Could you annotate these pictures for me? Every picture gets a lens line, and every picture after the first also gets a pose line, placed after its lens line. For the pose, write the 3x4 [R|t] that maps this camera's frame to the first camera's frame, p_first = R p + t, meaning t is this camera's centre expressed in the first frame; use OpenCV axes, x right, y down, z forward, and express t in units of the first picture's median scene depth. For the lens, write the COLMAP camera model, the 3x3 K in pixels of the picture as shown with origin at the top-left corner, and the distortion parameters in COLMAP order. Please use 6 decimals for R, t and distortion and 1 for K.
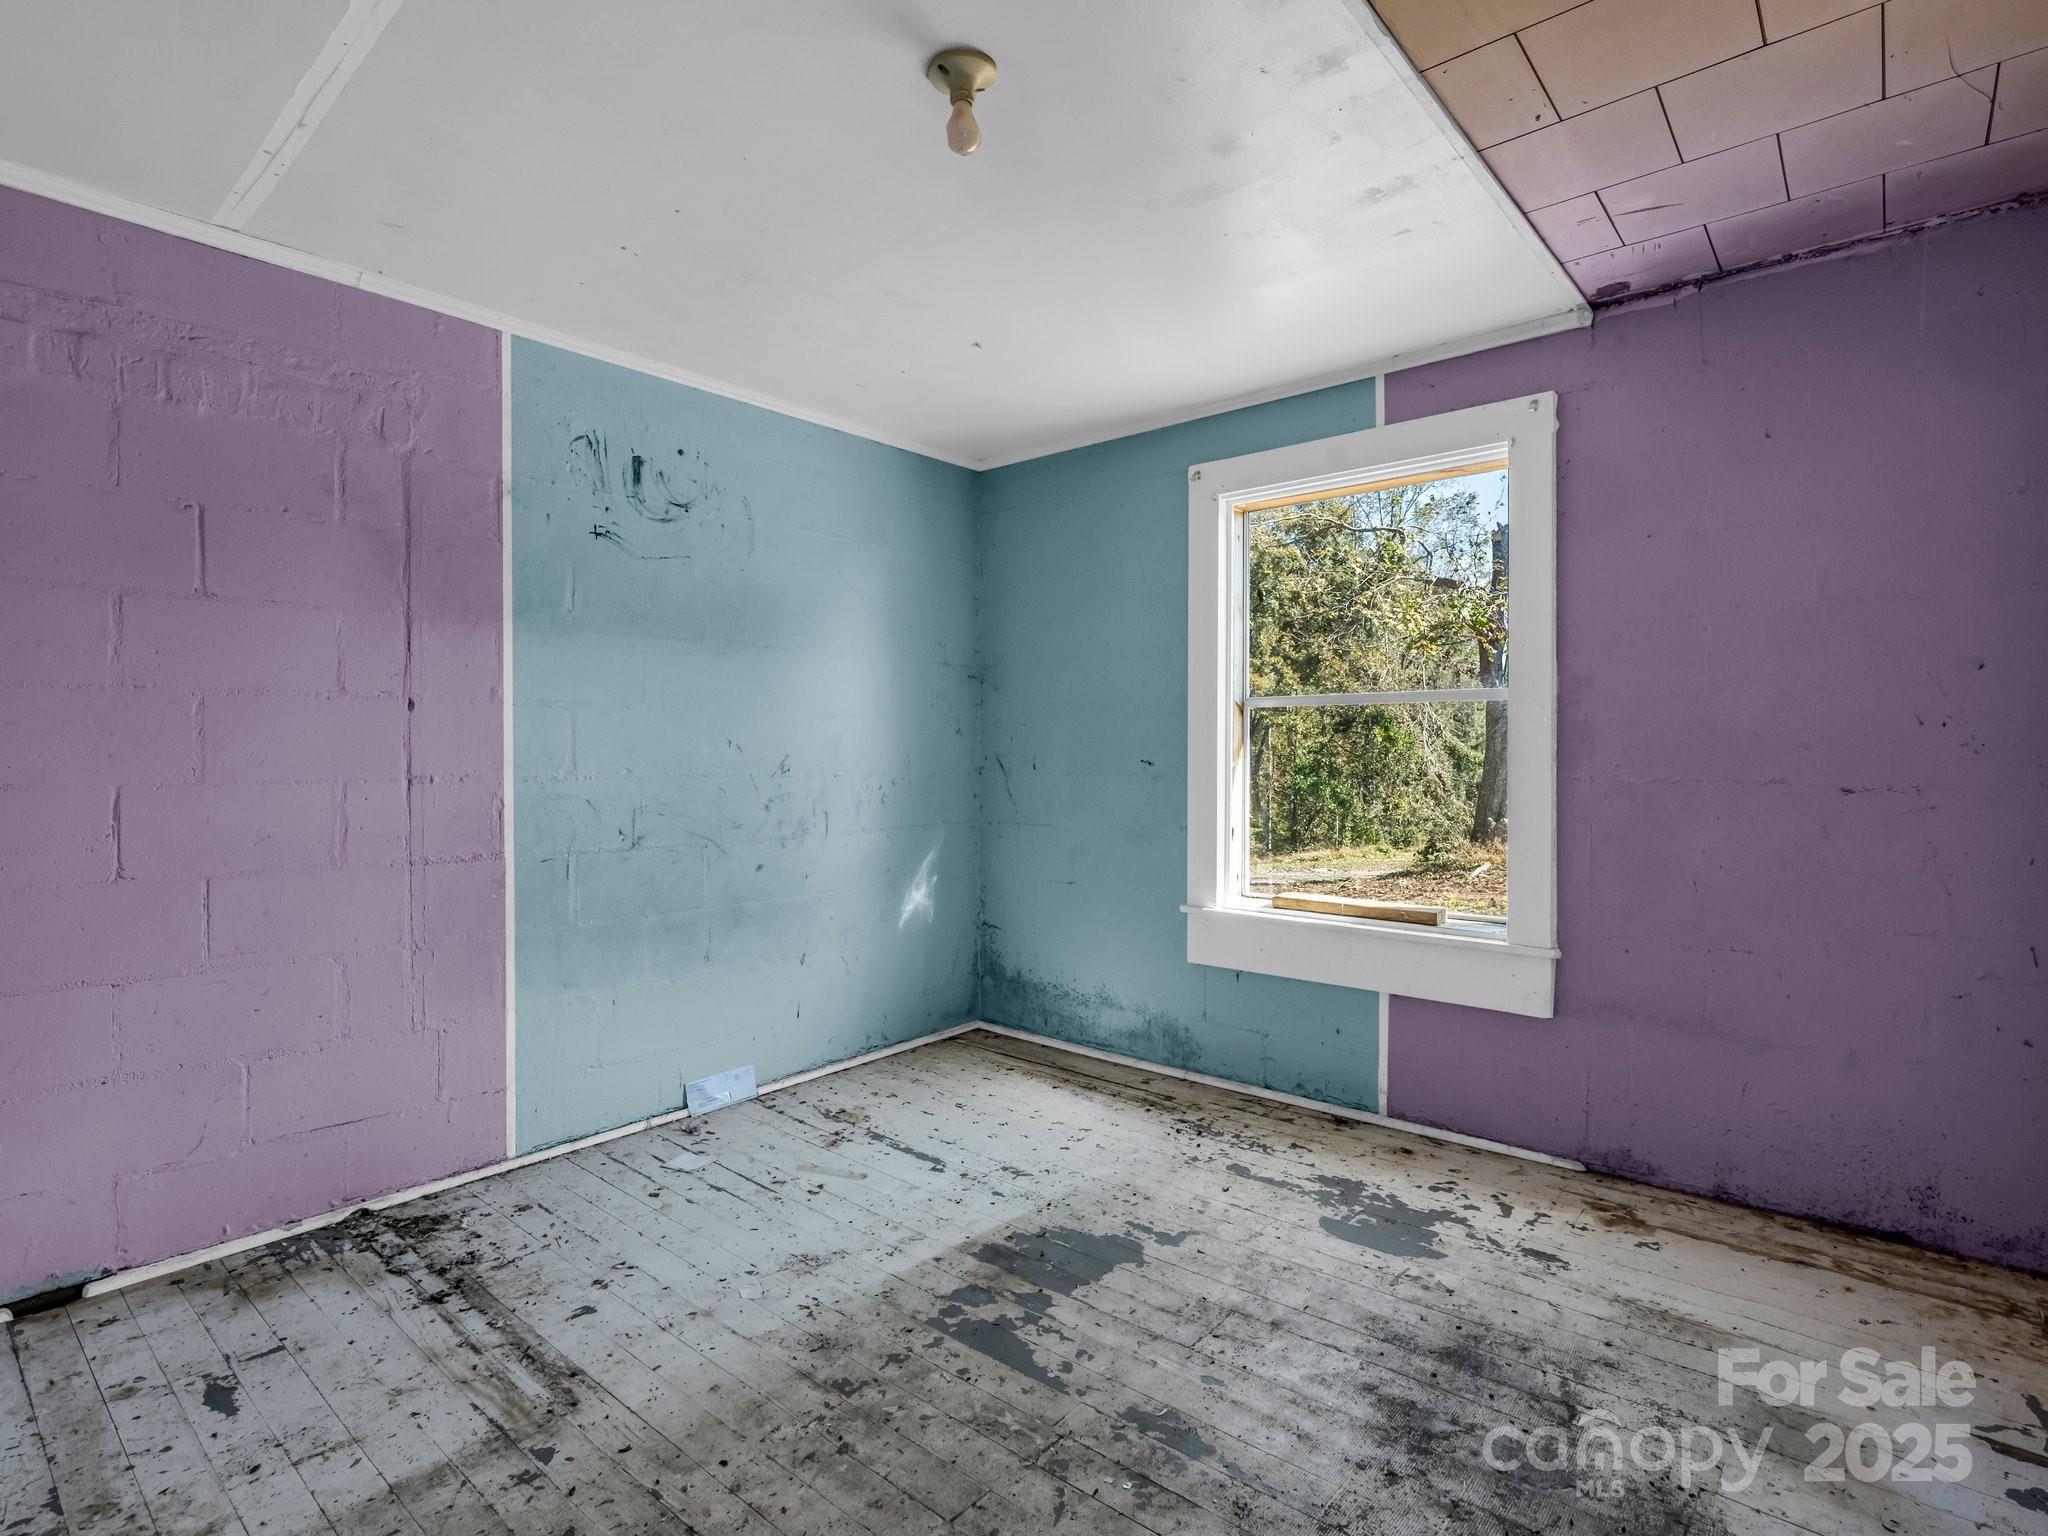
lens RADIAL K [[1018.1, 0, 1027.7], [0, 1018.1, 769.9], [0, 0, 1]] dist [-0.003616, -0.004646]
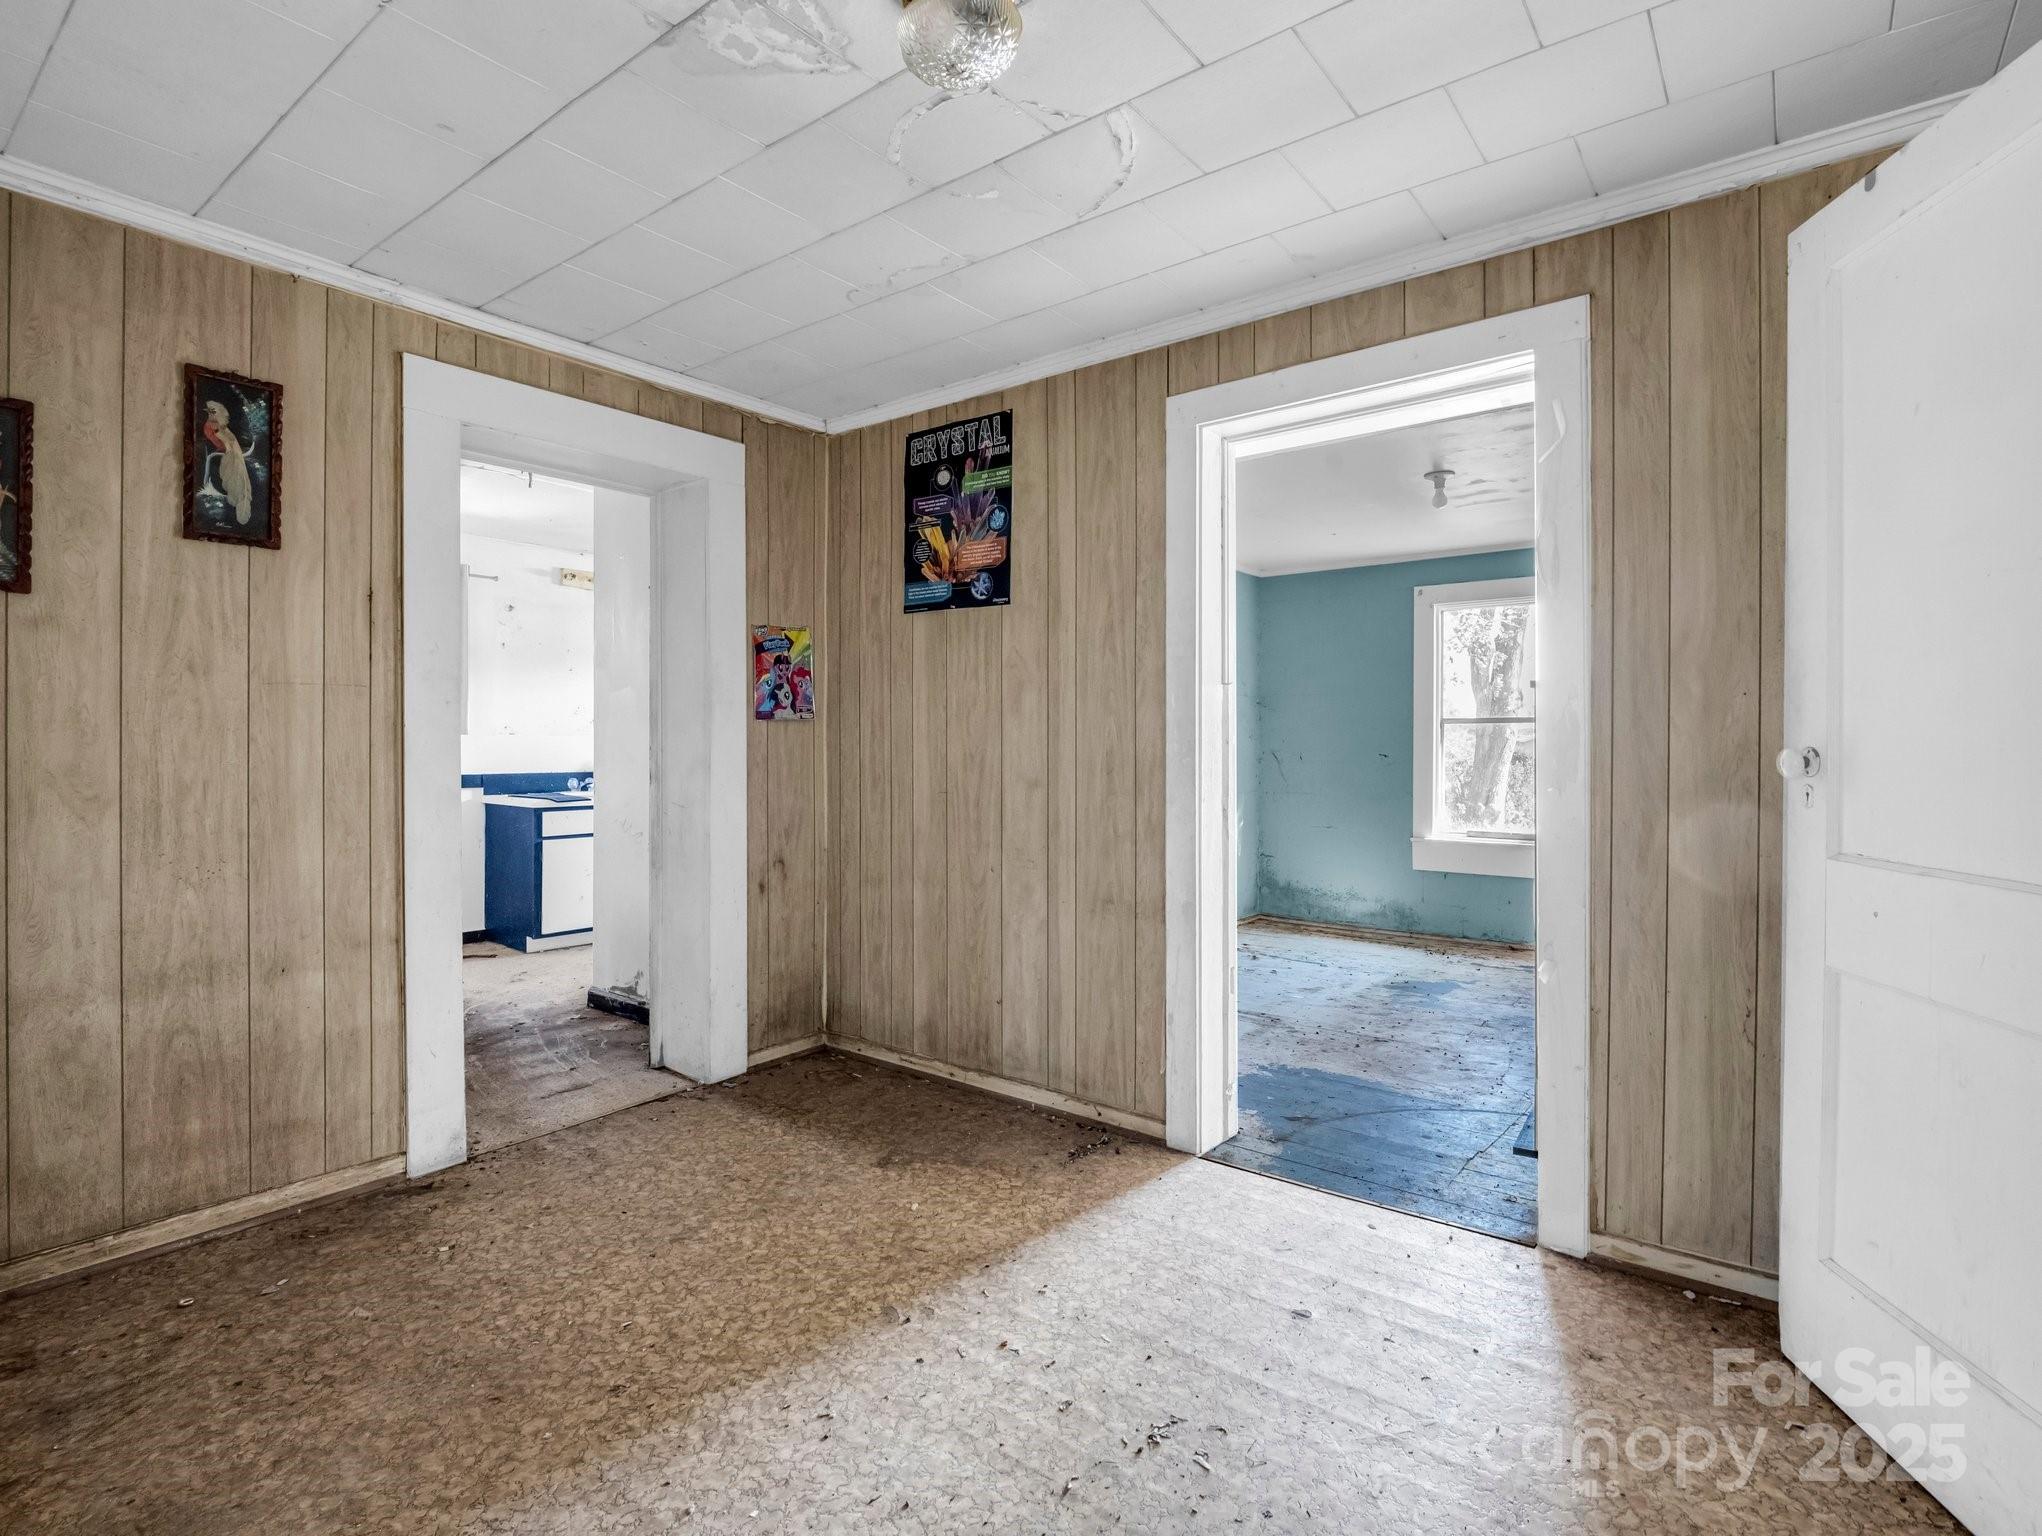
lens RADIAL K [[1029.2, 0, 1015.0], [0, 1029.2, 756.7], [0, 0, 1]] dist [-0.012548, -0.002027]
pose [[0.998399, 0.003830, 0.056427, -0.606884], [-0.003345, 0.999957, -0.008682, 0.012190], [-0.056458, 0.008479, 0.998369, -0.704464]]
